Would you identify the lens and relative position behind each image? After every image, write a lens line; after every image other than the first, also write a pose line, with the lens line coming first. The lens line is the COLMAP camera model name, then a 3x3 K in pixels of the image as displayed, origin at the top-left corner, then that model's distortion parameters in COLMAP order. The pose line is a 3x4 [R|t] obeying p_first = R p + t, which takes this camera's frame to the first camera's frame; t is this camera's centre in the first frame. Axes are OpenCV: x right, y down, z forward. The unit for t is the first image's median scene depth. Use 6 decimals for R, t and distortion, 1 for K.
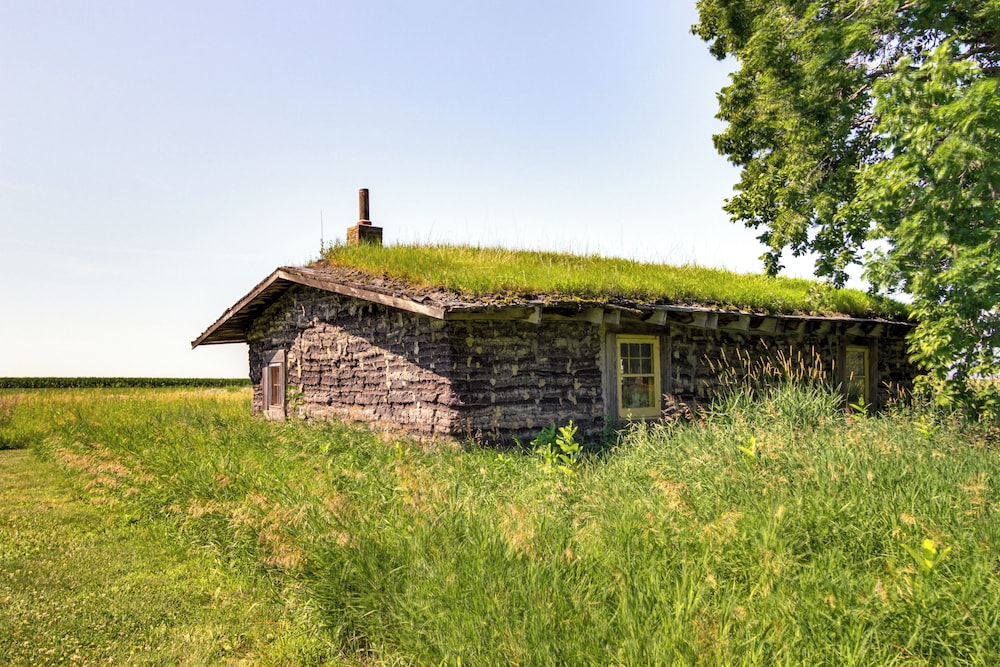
lens RADIAL K [[854.3, 0, 500.0], [0, 854.3, 333.5], [0, 0, 1]] dist [0.076436, 0.000140]
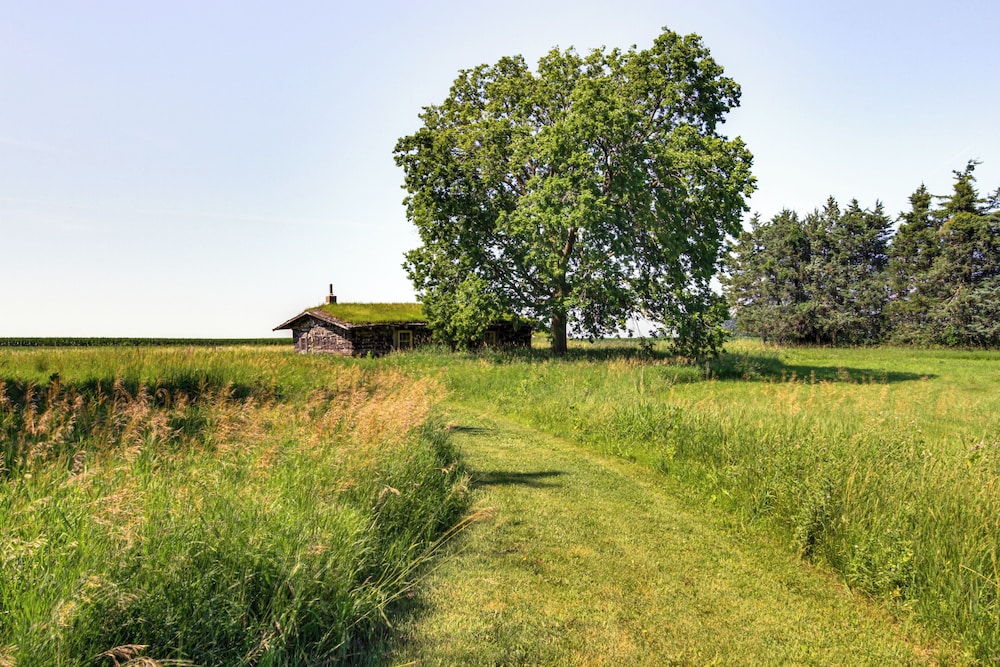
lens RADIAL K [[854.3, 0, 500.0], [0, 854.3, 333.5], [0, 0, 1]] dist [0.076436, 0.000140]
pose [[0.999539, -0.004531, 0.030023, 0.415829], [0.003029, 0.998749, 0.049906, -0.151238], [-0.030212, -0.049792, 0.998303, -2.465683]]
